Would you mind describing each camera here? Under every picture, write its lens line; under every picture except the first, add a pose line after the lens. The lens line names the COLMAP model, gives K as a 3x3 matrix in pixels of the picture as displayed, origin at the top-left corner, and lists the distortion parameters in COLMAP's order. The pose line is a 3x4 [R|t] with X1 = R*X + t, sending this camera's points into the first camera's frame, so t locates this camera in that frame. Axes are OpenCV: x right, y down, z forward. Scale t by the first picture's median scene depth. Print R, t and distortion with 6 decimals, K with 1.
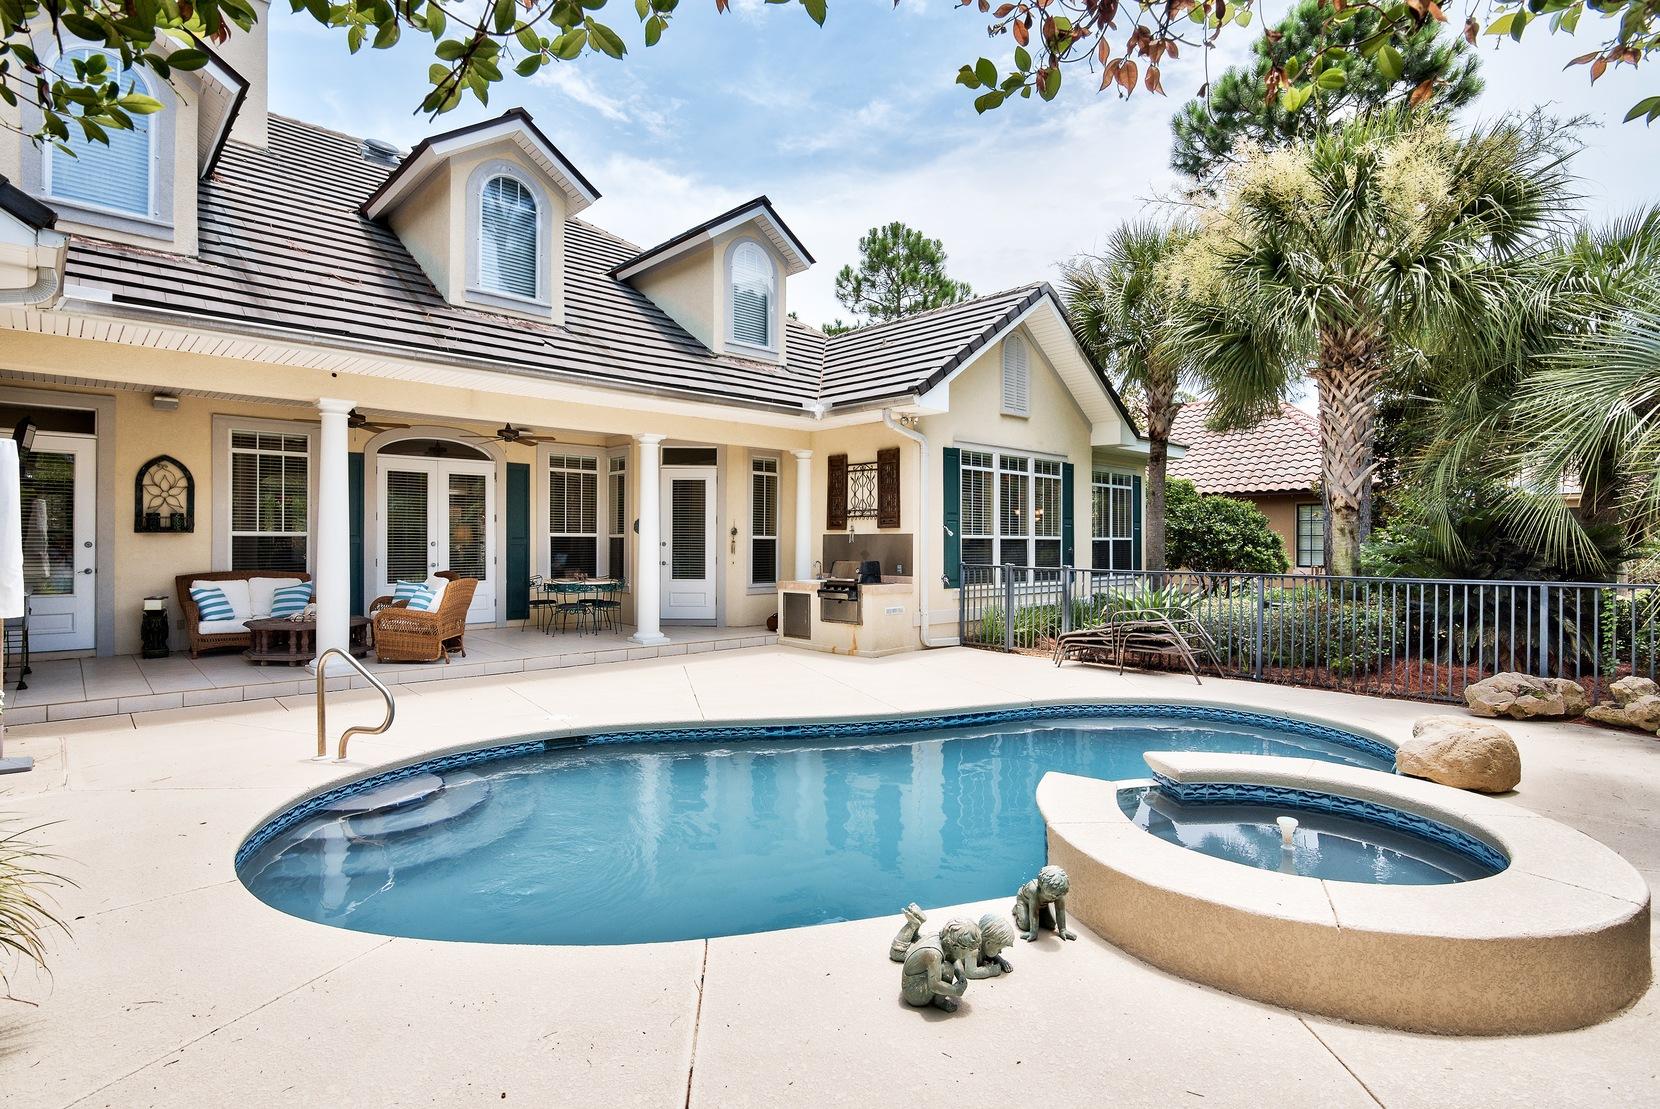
lens RADIAL K [[792.4, 0, 831.2], [0, 792.4, 542.1], [0, 0, 1]] dist [-0.000055, -0.001501]
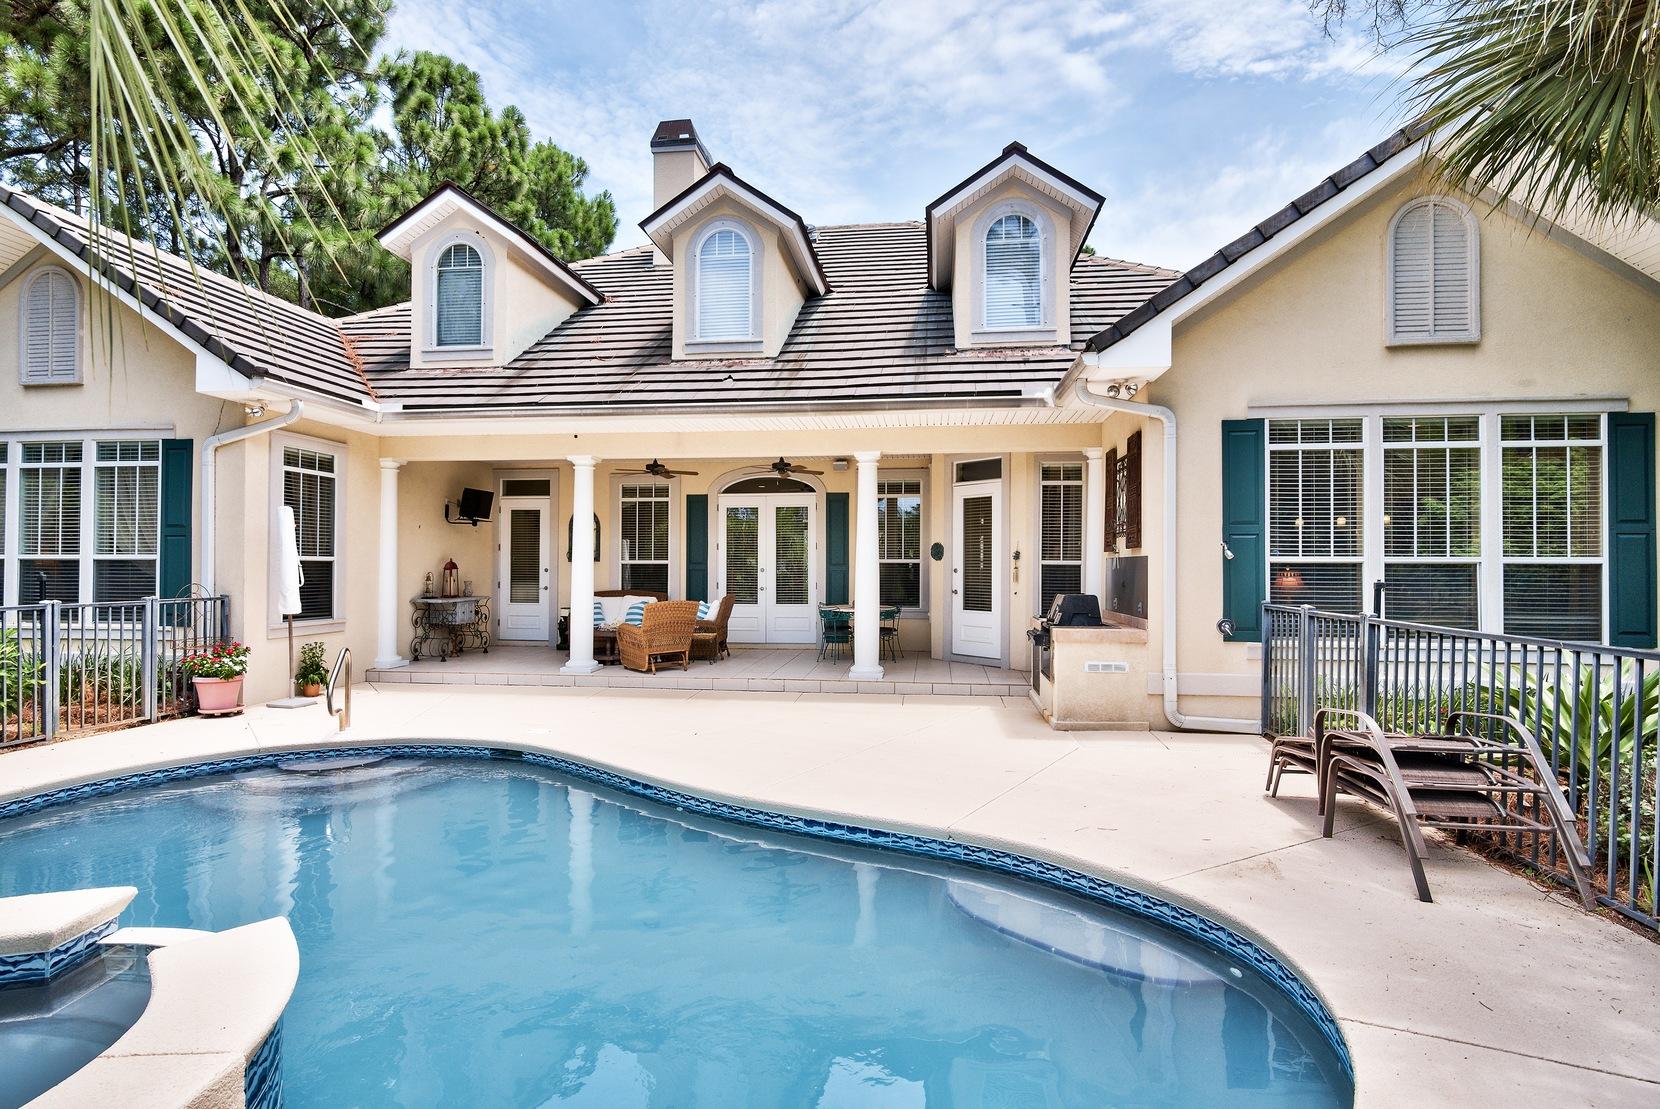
lens RADIAL K [[792.4, 0, 839.5], [0, 792.4, 560.3], [0, 0, 1]] dist [-0.000055, -0.001501]
pose [[0.650811, -0.007963, -0.759198, 0.416038], [0.000045, 0.999945, -0.010449, -0.000043], [0.759240, 0.006766, 0.650775, 0.341562]]
